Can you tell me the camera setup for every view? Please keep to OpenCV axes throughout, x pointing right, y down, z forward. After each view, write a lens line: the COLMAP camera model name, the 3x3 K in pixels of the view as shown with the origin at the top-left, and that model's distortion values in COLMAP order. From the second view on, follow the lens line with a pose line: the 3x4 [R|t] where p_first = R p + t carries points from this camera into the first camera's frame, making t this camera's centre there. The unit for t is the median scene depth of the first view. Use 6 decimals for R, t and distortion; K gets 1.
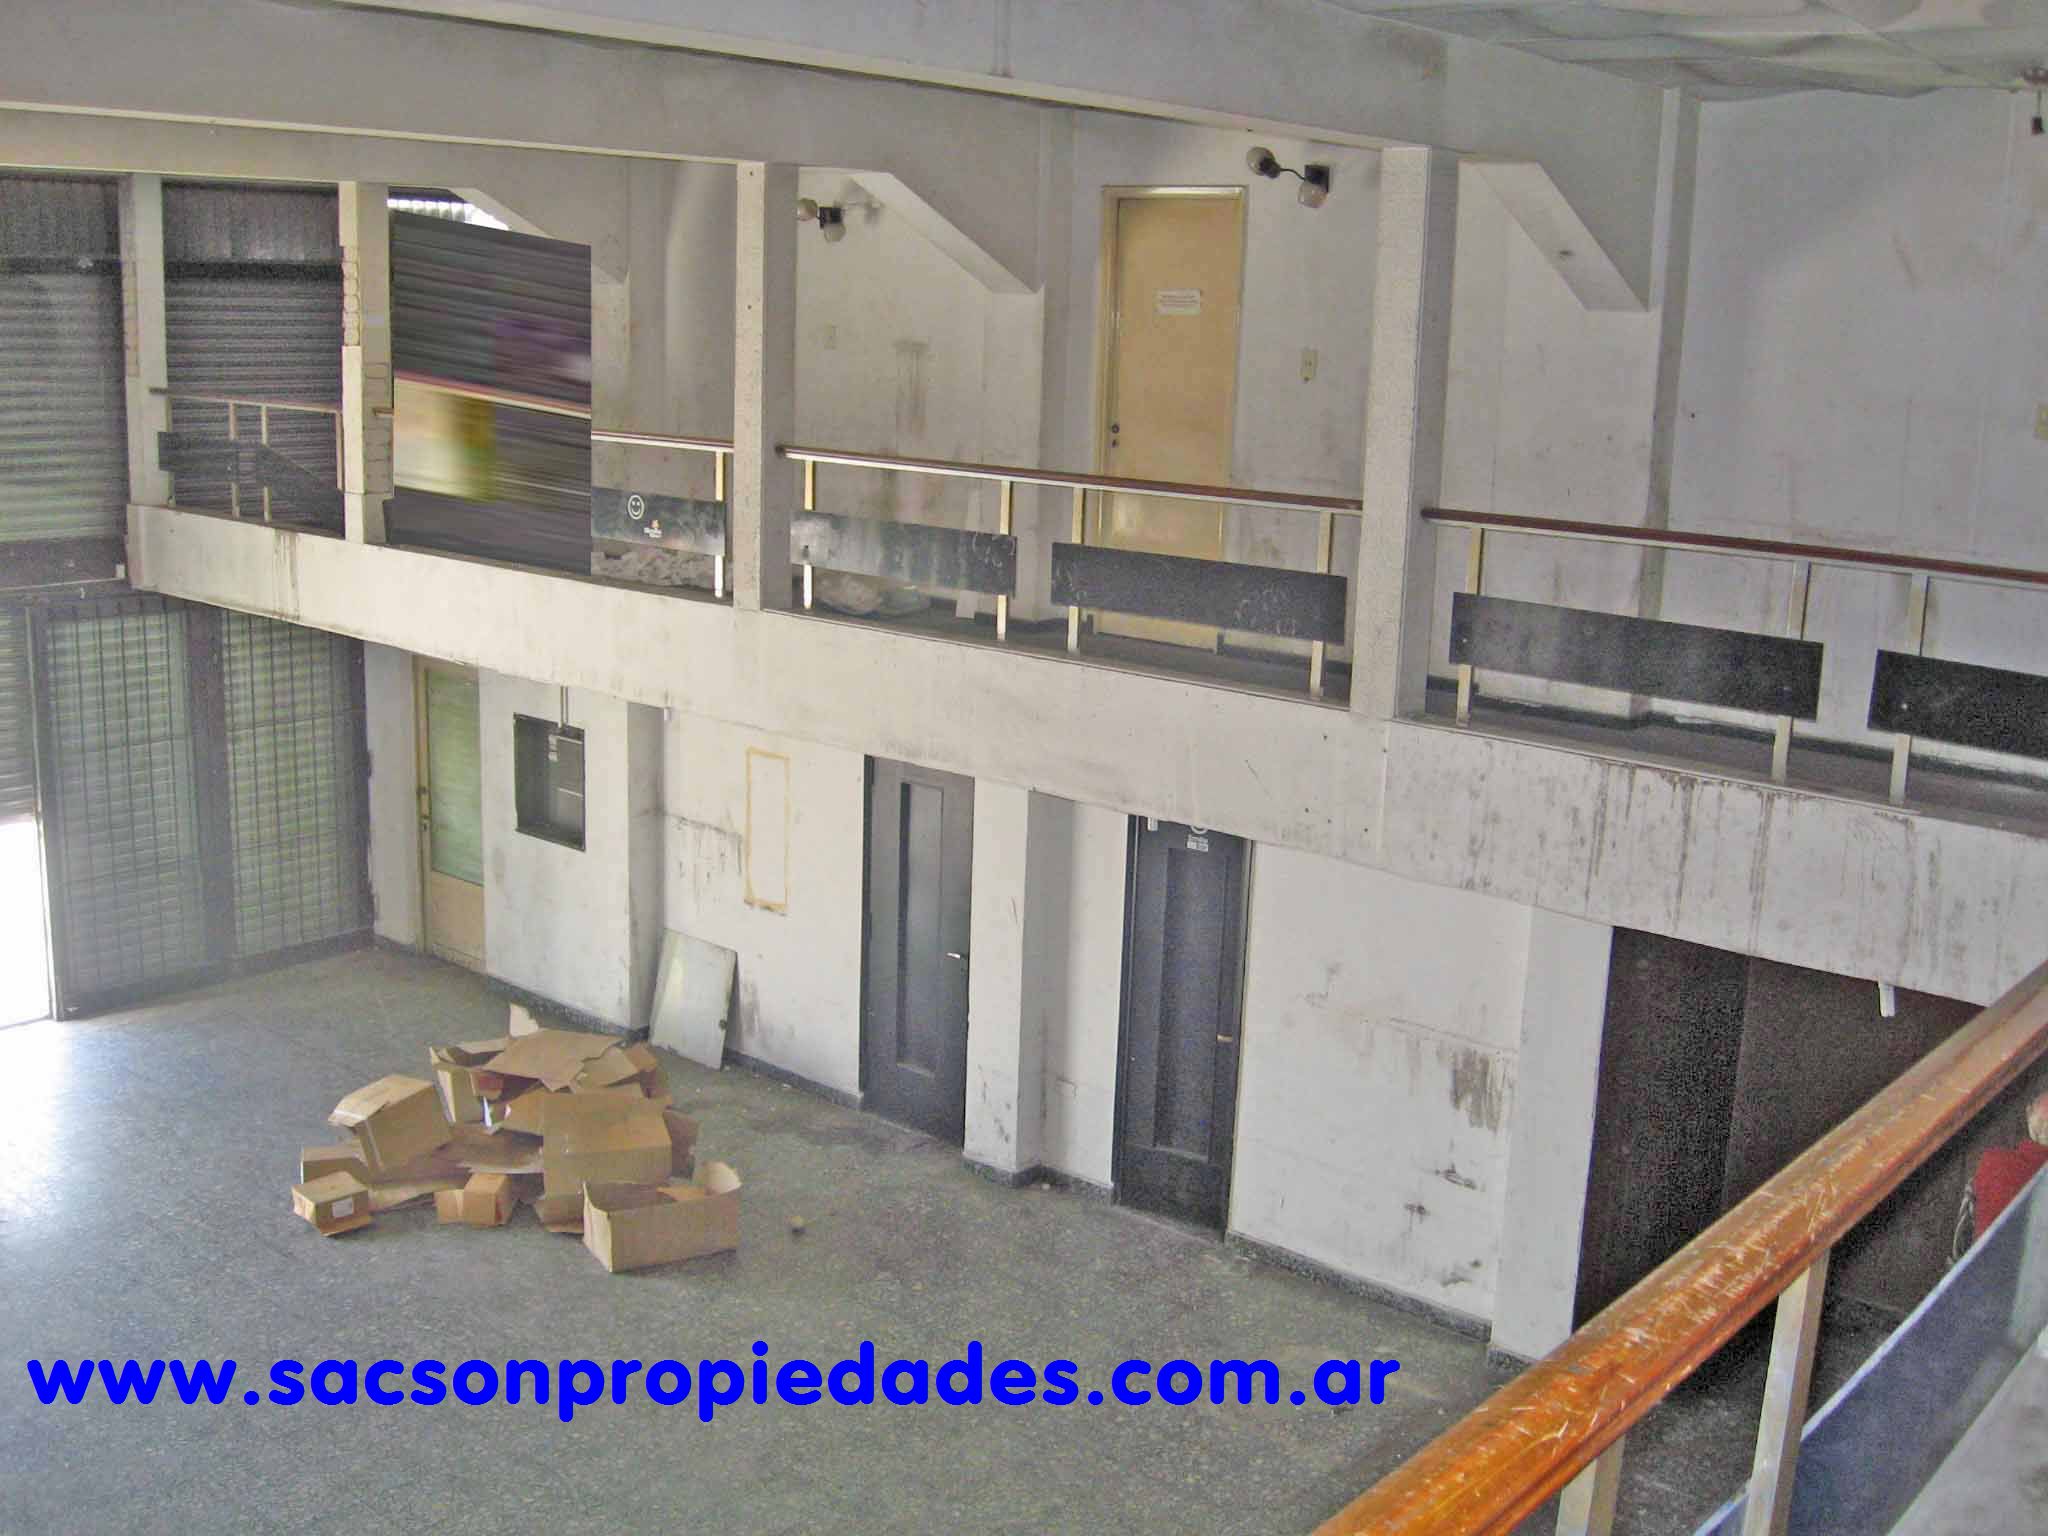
lens RADIAL K [[2131.6, 0, 1035.0], [0, 2131.6, 762.7], [0, 0, 1]] dist [-0.117318, -0.016404]
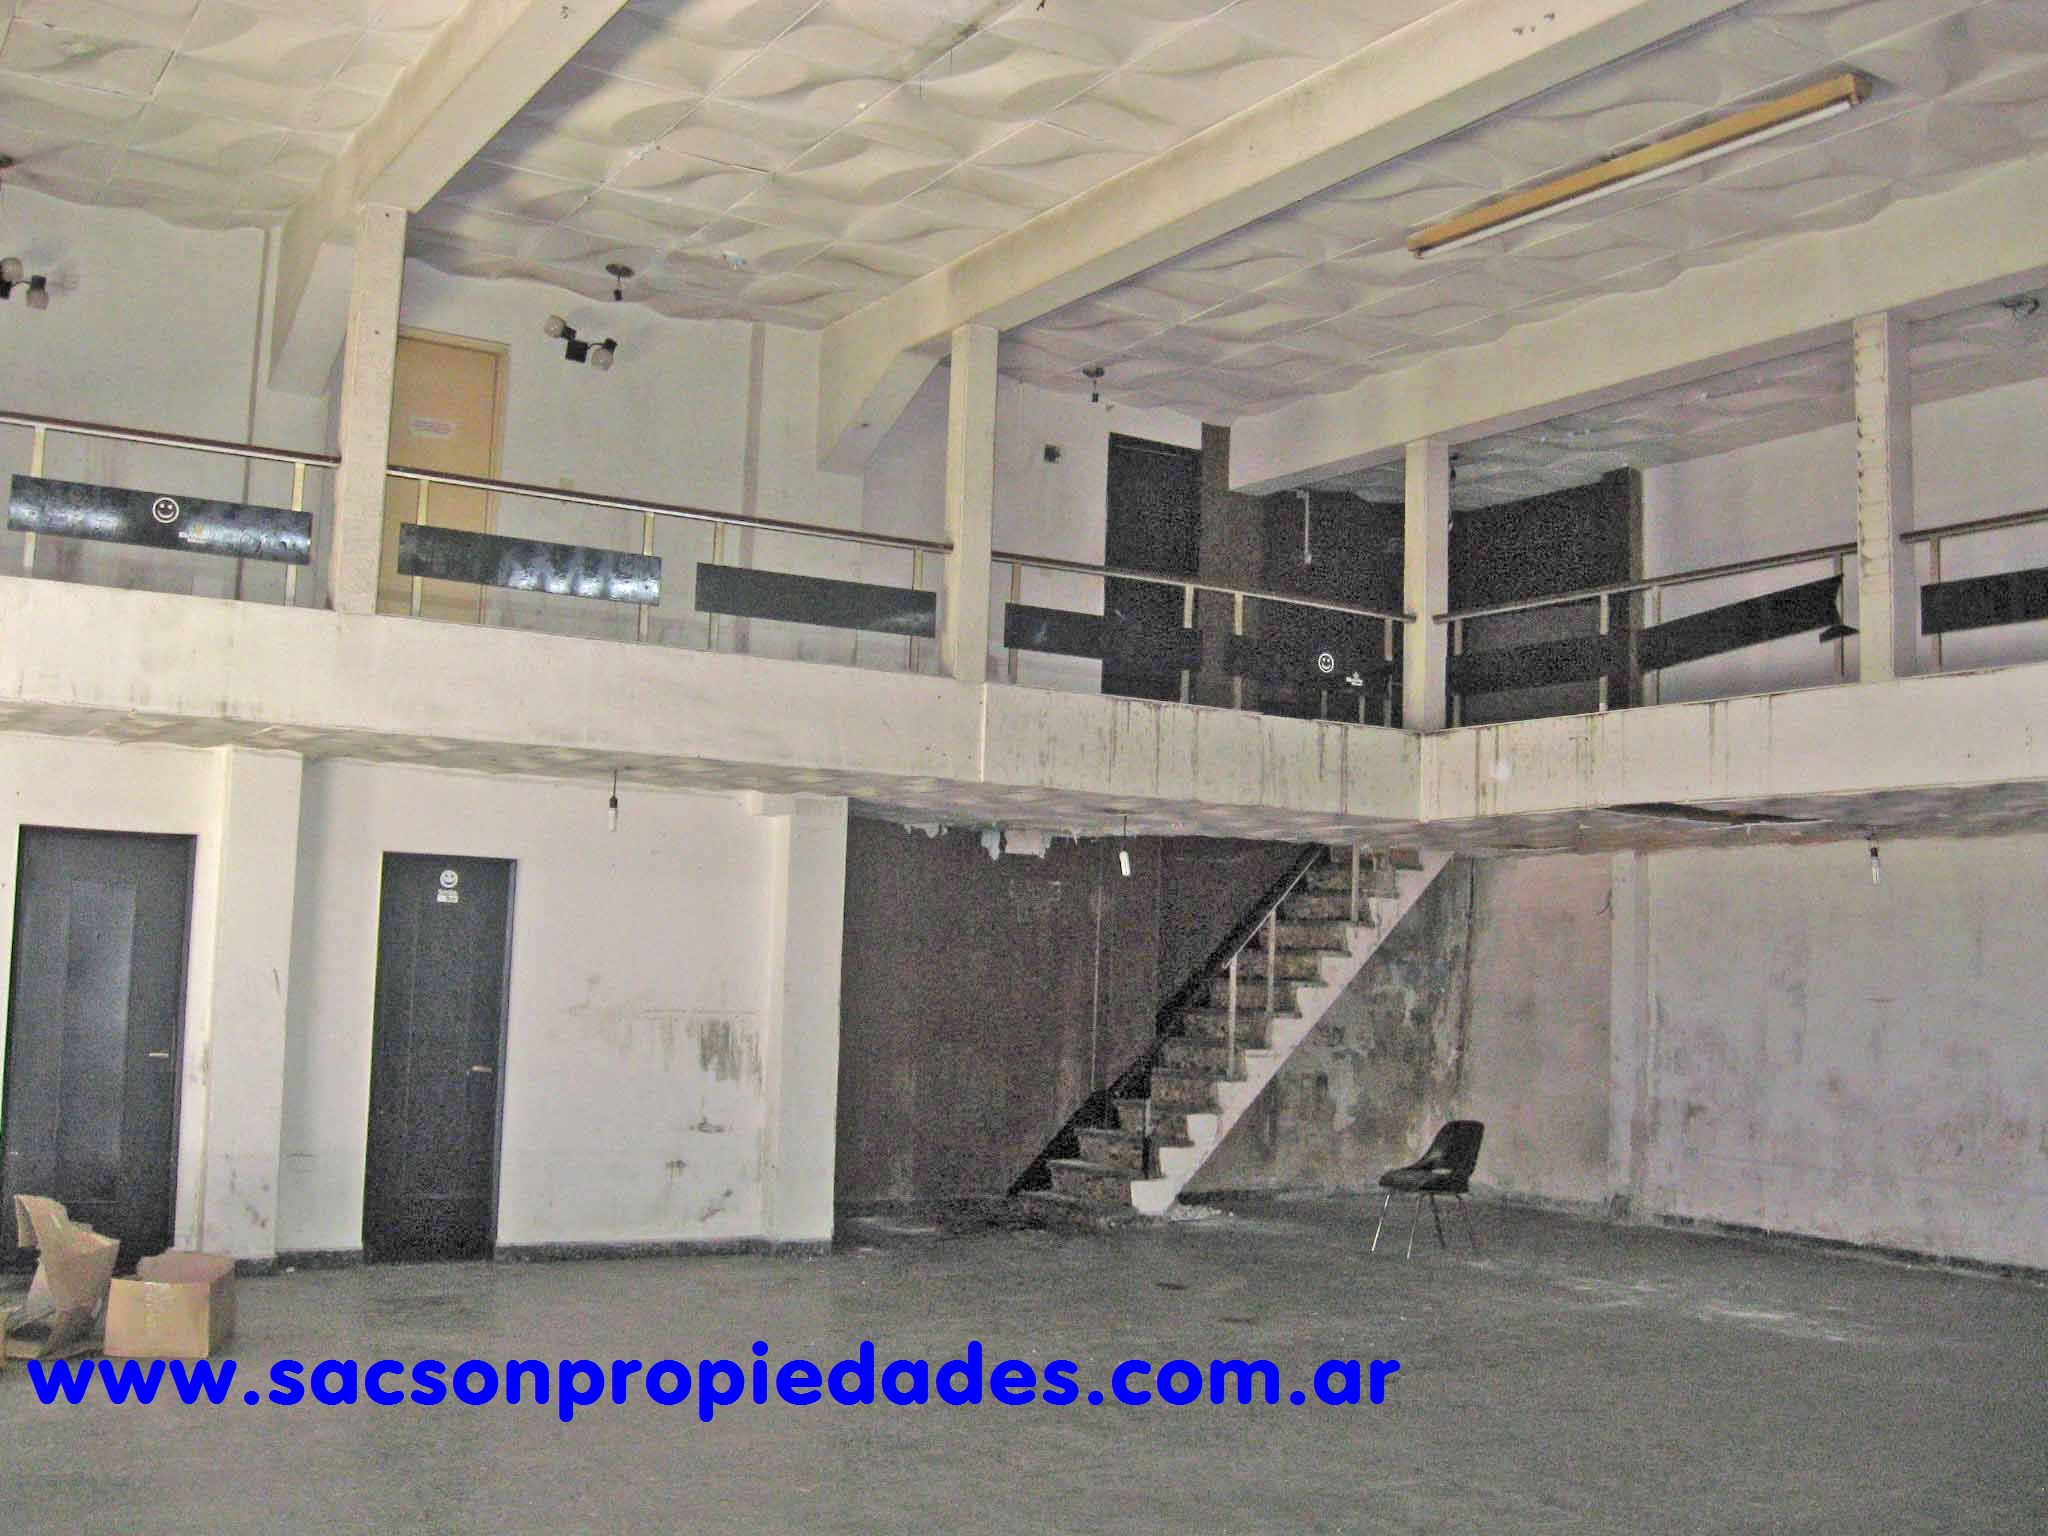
lens RADIAL K [[2131.6, 0, 1035.0], [0, 2131.6, 762.7], [0, 0, 1]] dist [-0.117318, -0.016404]
pose [[0.311602, 0.068129, 0.947767, -0.966926], [0.177352, 0.975729, -0.128448, 0.182475], [-0.933515, 0.208113, 0.291956, 0.403038]]
